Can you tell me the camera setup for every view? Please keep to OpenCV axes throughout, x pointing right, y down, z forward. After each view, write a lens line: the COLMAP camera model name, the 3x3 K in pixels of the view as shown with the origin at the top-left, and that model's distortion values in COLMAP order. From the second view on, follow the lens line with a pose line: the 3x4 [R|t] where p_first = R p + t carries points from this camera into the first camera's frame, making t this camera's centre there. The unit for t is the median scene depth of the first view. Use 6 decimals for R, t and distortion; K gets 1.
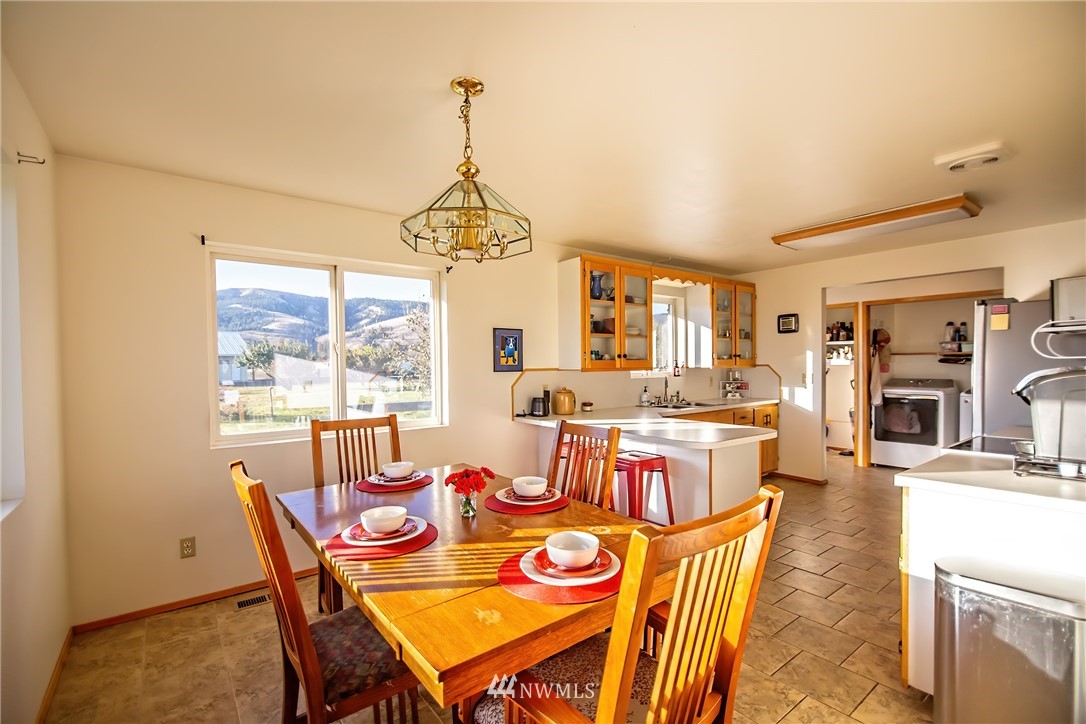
lens RADIAL K [[473.0, 0, 541.2], [0, 473.0, 376.7], [0, 0, 1]] dist [-0.000032, -0.000713]
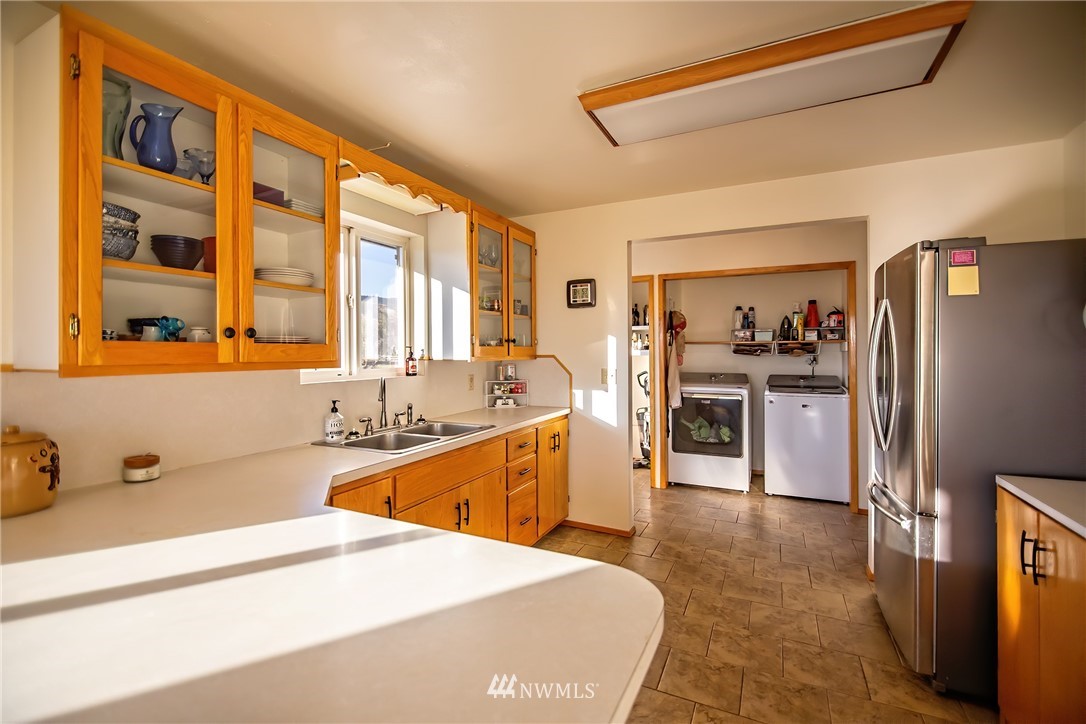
lens RADIAL K [[473.0, 0, 538.4], [0, 473.0, 355.0], [0, 0, 1]] dist [-0.000032, -0.000713]
pose [[0.894308, 0.004553, 0.447430, 0.170537], [0.005144, 0.999778, -0.020454, -0.012840], [-0.447423, 0.020593, 0.894085, 0.431712]]
